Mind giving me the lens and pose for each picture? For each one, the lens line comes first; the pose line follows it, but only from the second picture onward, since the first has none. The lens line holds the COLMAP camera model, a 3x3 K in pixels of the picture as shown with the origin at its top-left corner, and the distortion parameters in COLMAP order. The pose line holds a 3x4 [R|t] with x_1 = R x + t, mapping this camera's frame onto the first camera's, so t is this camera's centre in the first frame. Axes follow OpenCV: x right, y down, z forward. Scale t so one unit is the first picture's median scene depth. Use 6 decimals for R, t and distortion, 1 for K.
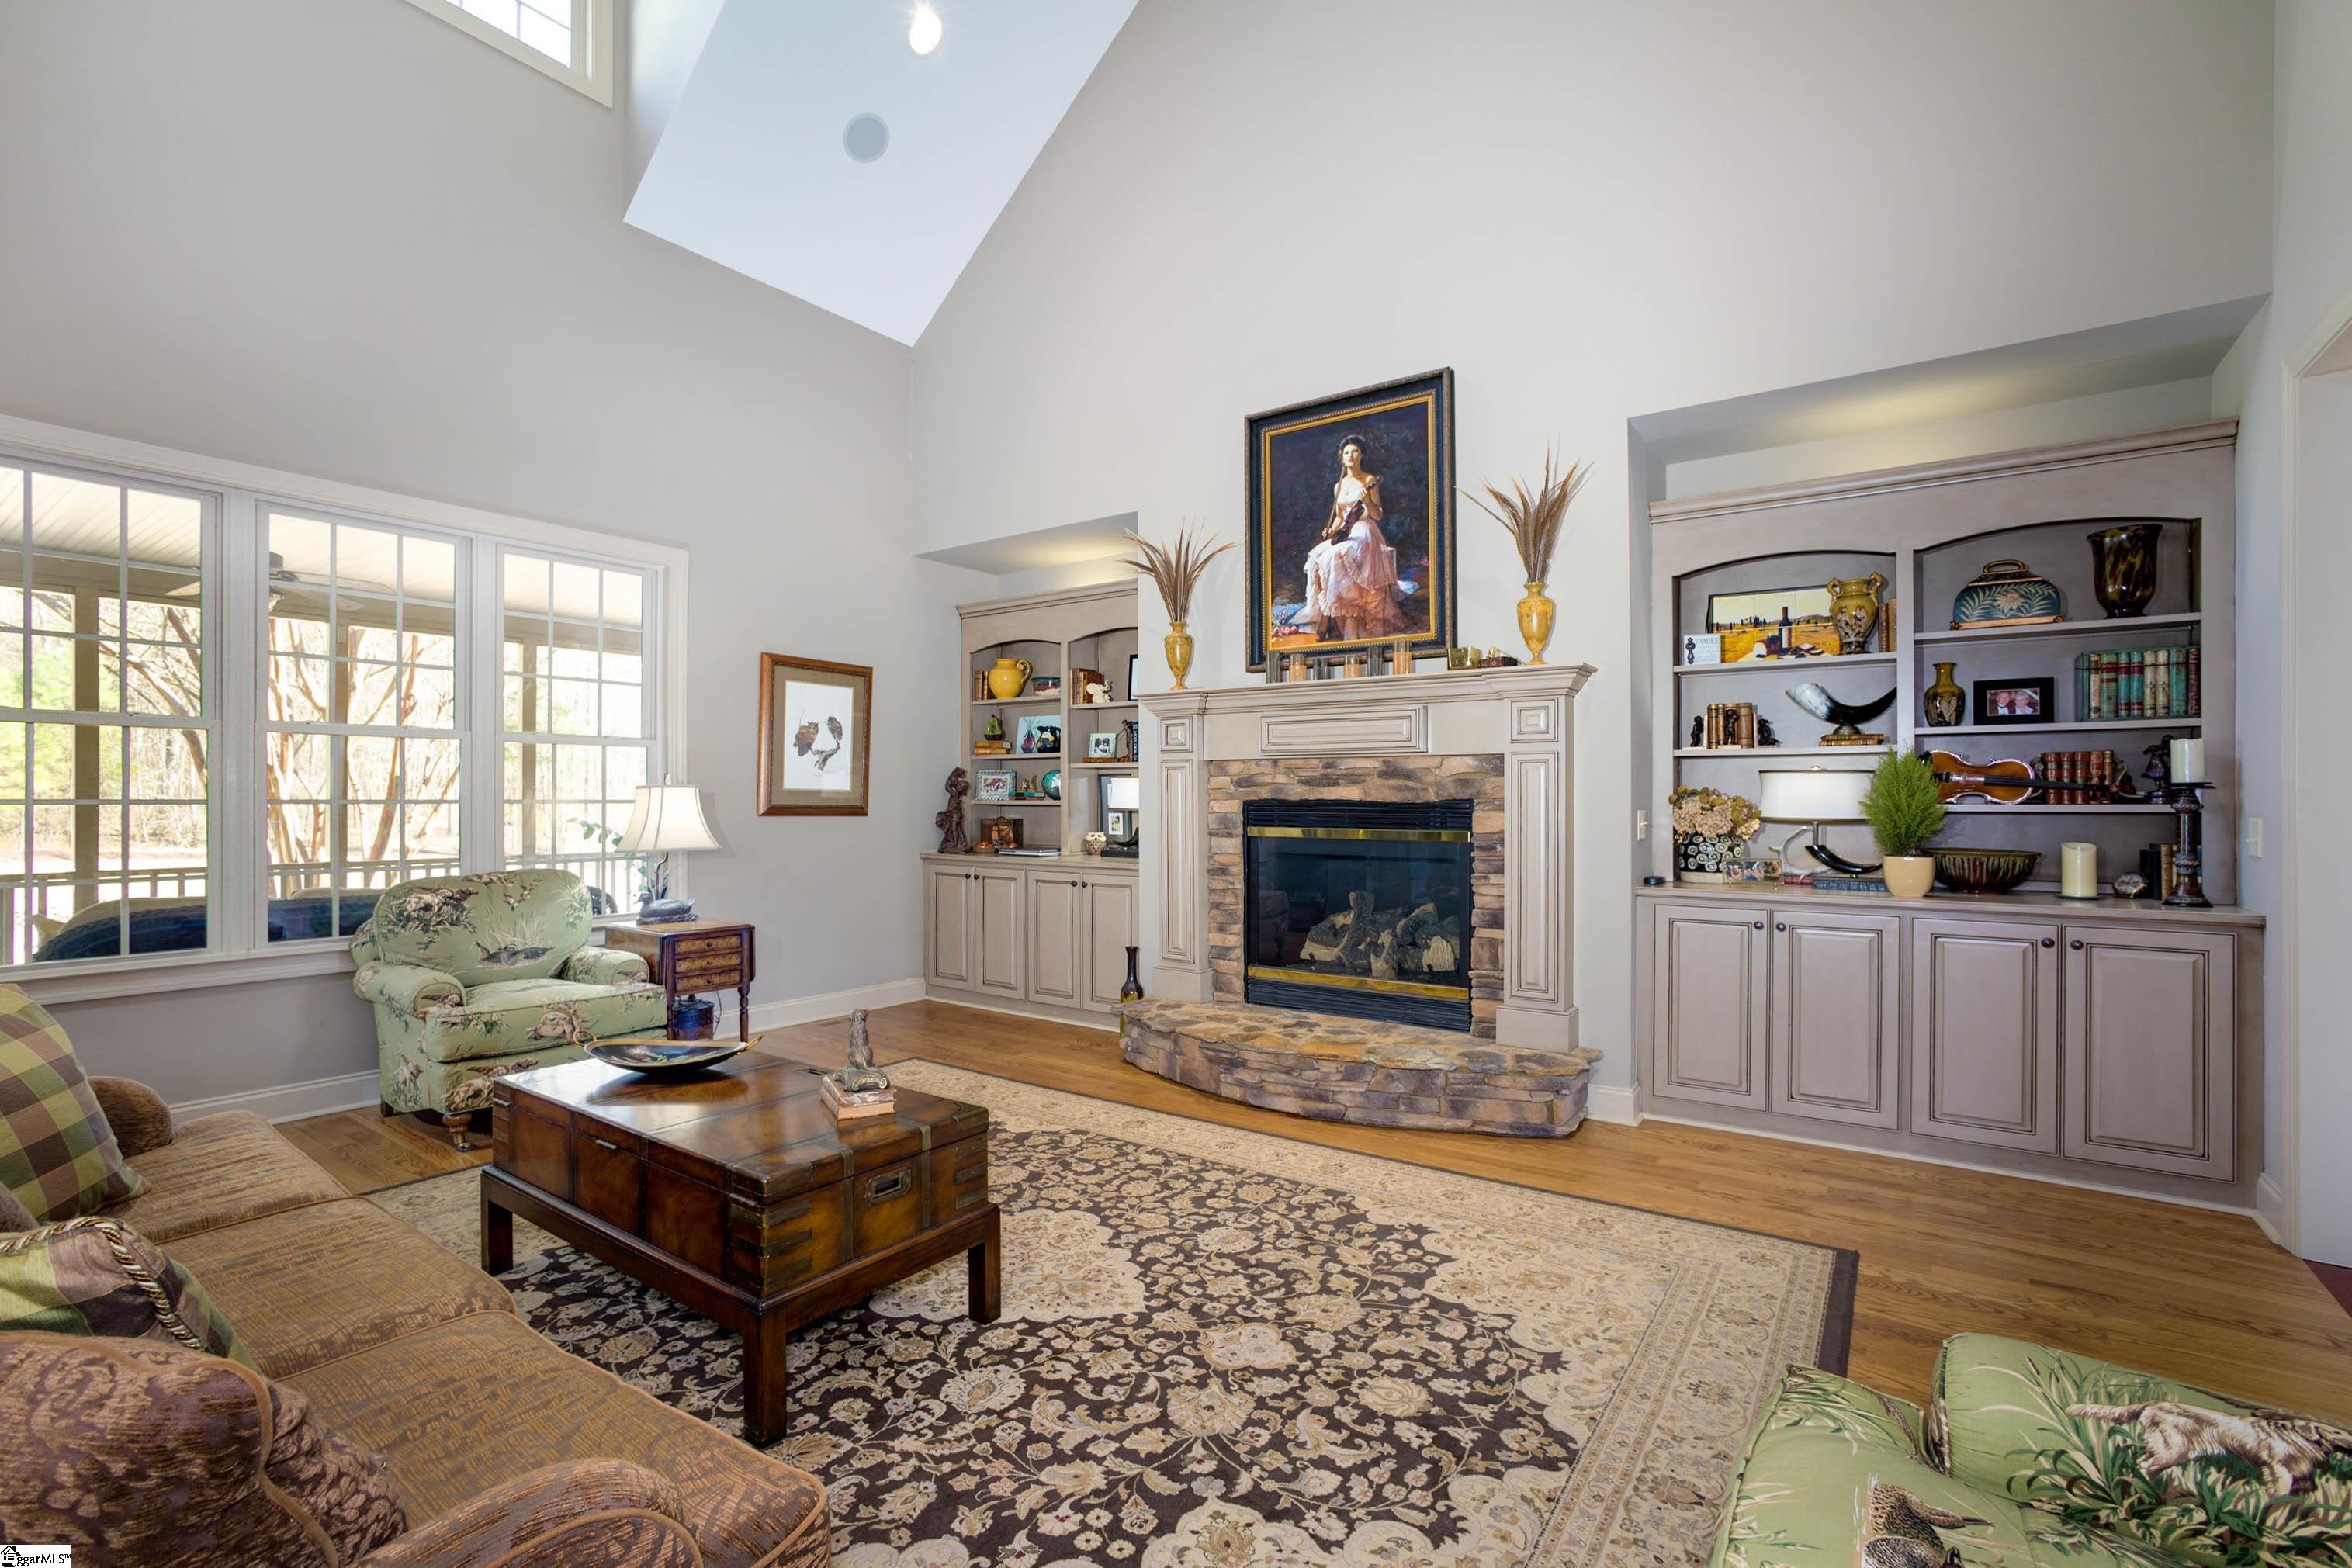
lens RADIAL K [[1047.2, 0, 1189.3], [0, 1047.2, 802.8], [0, 0, 1]] dist [-0.028329, 0.007049]
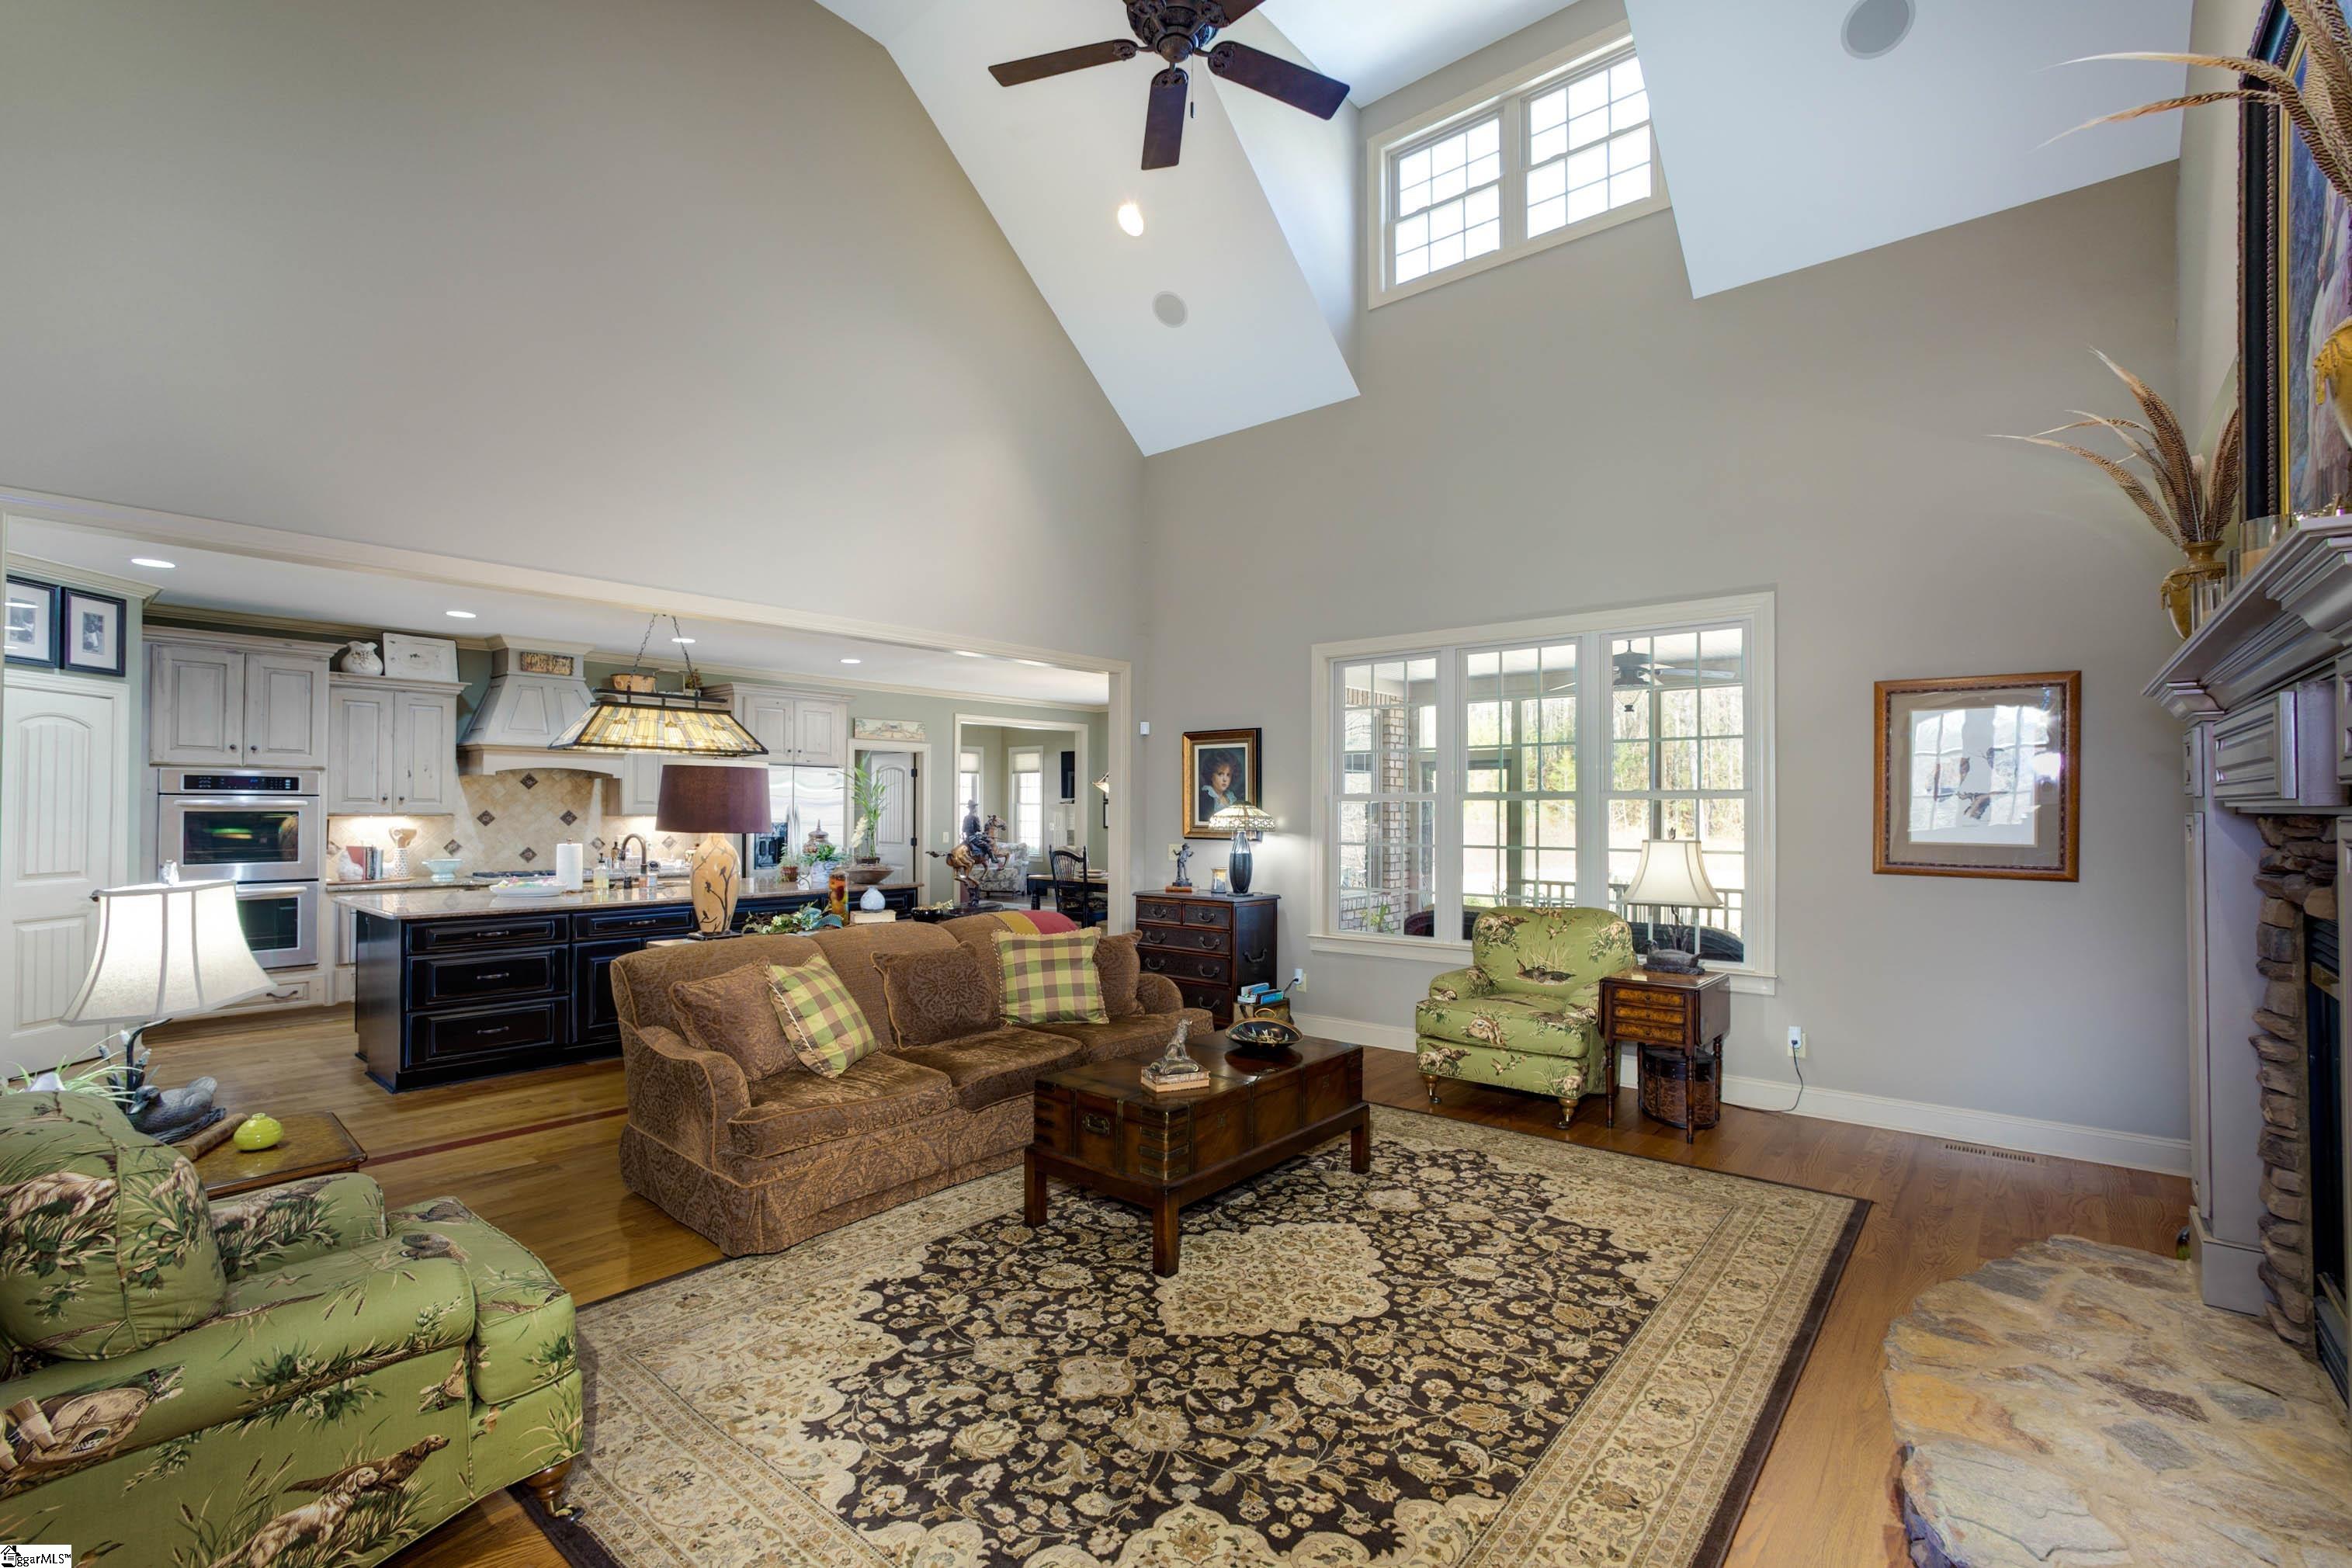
lens RADIAL K [[1047.3, 0, 1142.8], [0, 1047.3, 799.9], [0, 0, 1]] dist [-0.028329, 0.007049]
pose [[-0.110664, -0.015860, -0.993731, 1.030397], [-0.000653, 0.999874, -0.015886, -0.069098], [0.993858, -0.001109, -0.110660, 1.038532]]
